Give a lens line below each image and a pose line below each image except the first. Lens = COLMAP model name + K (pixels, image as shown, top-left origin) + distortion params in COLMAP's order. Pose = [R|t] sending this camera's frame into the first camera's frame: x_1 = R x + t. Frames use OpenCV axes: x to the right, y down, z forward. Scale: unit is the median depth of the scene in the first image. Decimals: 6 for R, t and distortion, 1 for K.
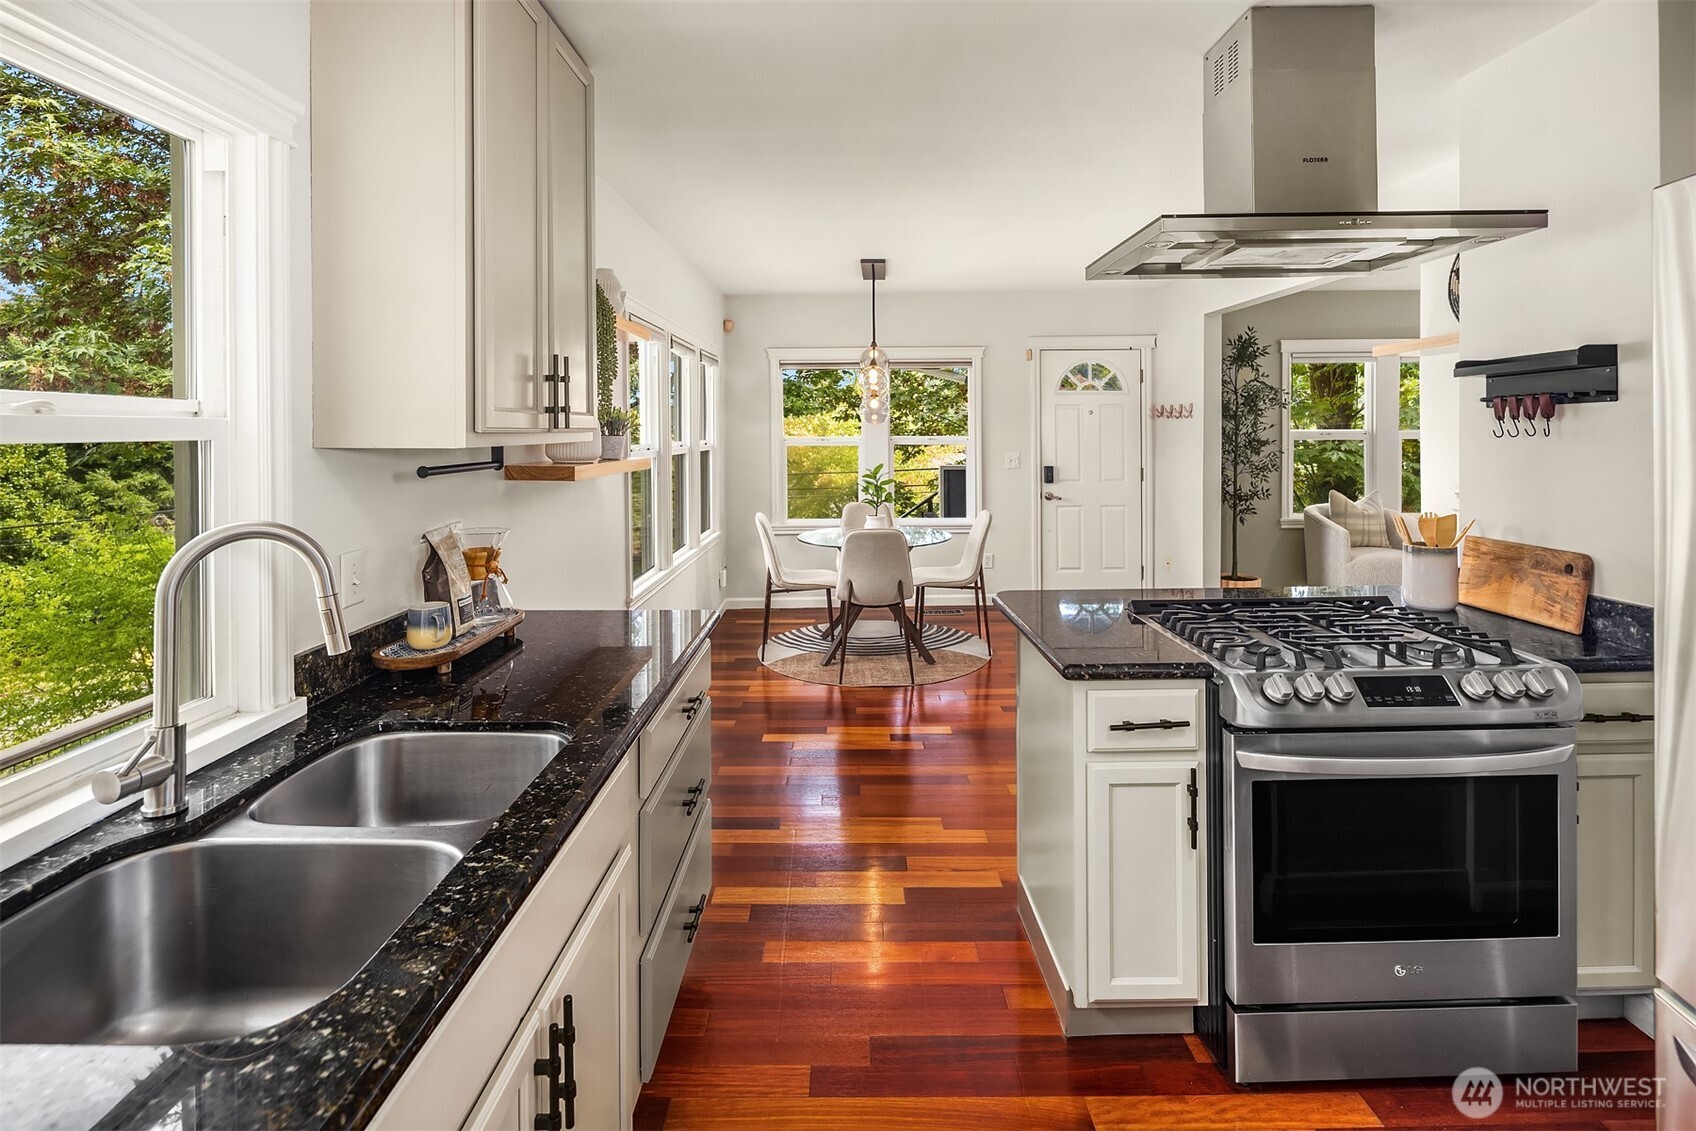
lens RADIAL K [[842.3, 0, 839.7], [0, 842.3, 437.6], [0, 0, 1]] dist [0.000767, -0.000938]
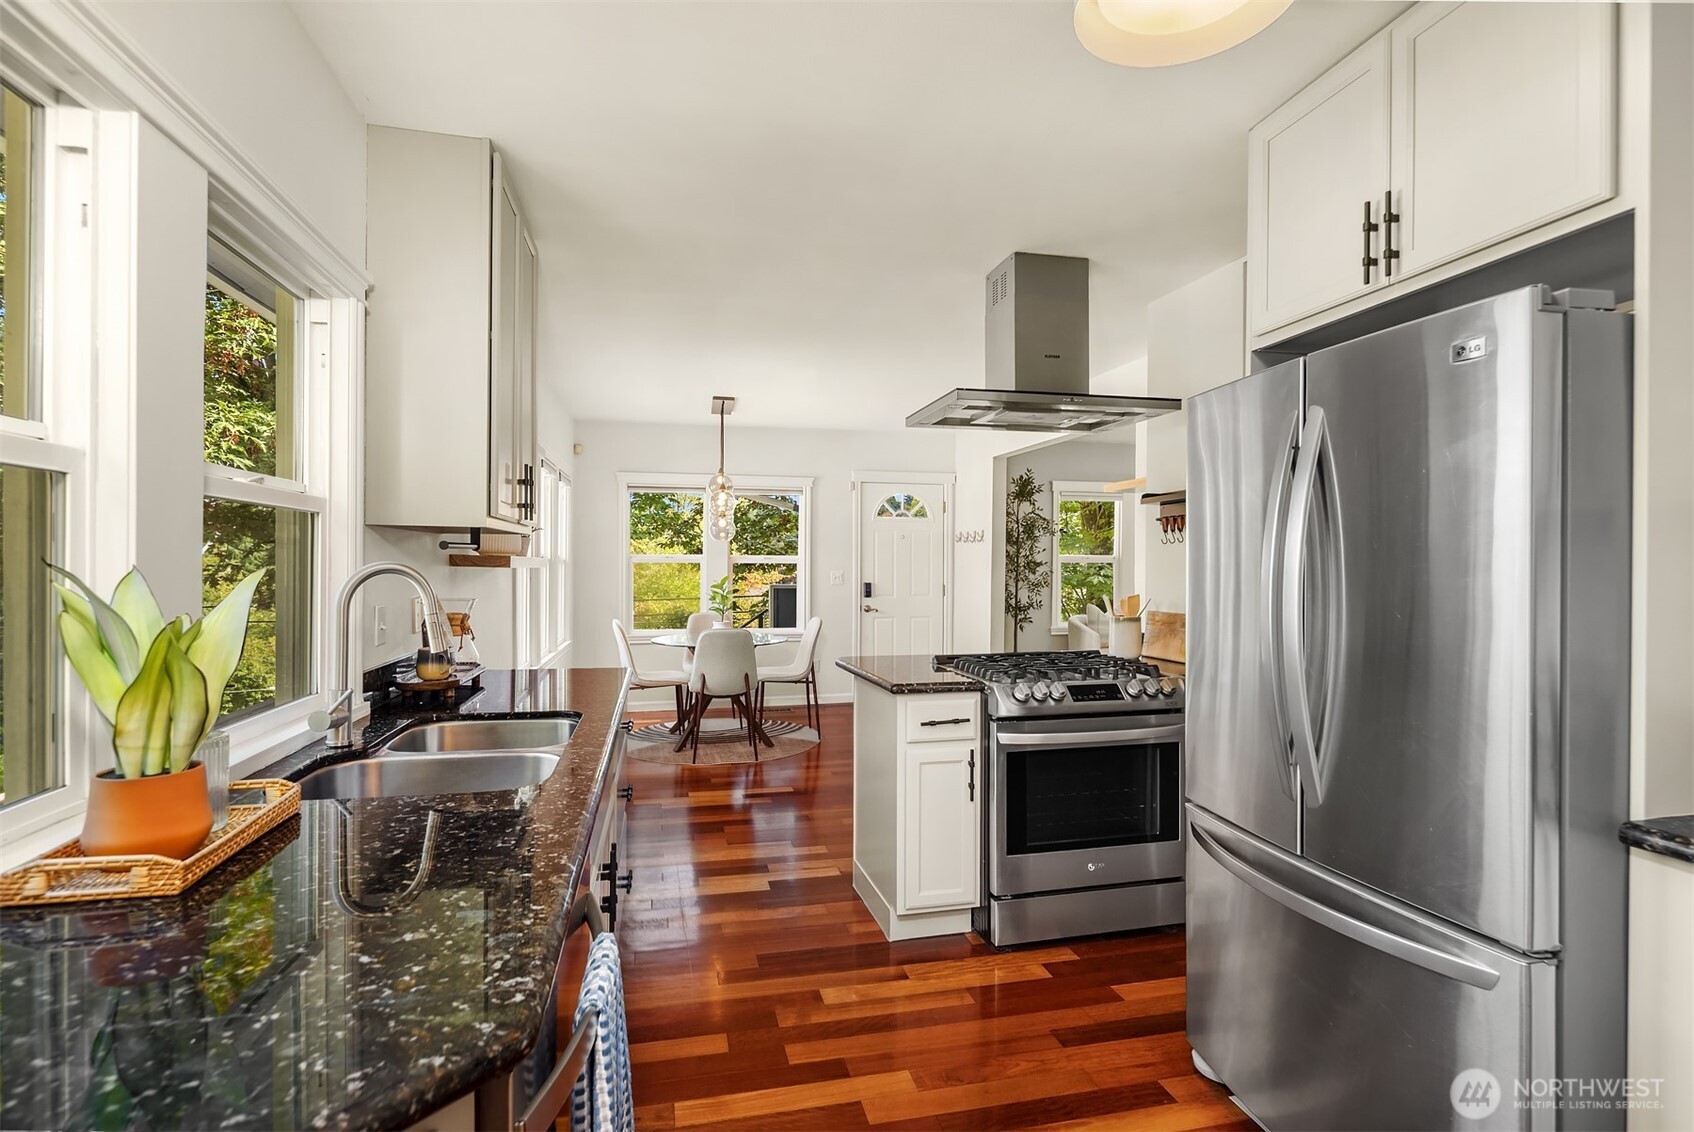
lens RADIAL K [[841.3, 0, 852.4], [0, 841.3, 562.3], [0, 0, 1]] dist [0.000767, -0.000938]
pose [[0.972539, 0.013132, 0.232371, -0.115904], [-0.010779, 0.999877, -0.011392, 0.053832], [-0.232492, 0.008574, 0.972560, -0.335382]]
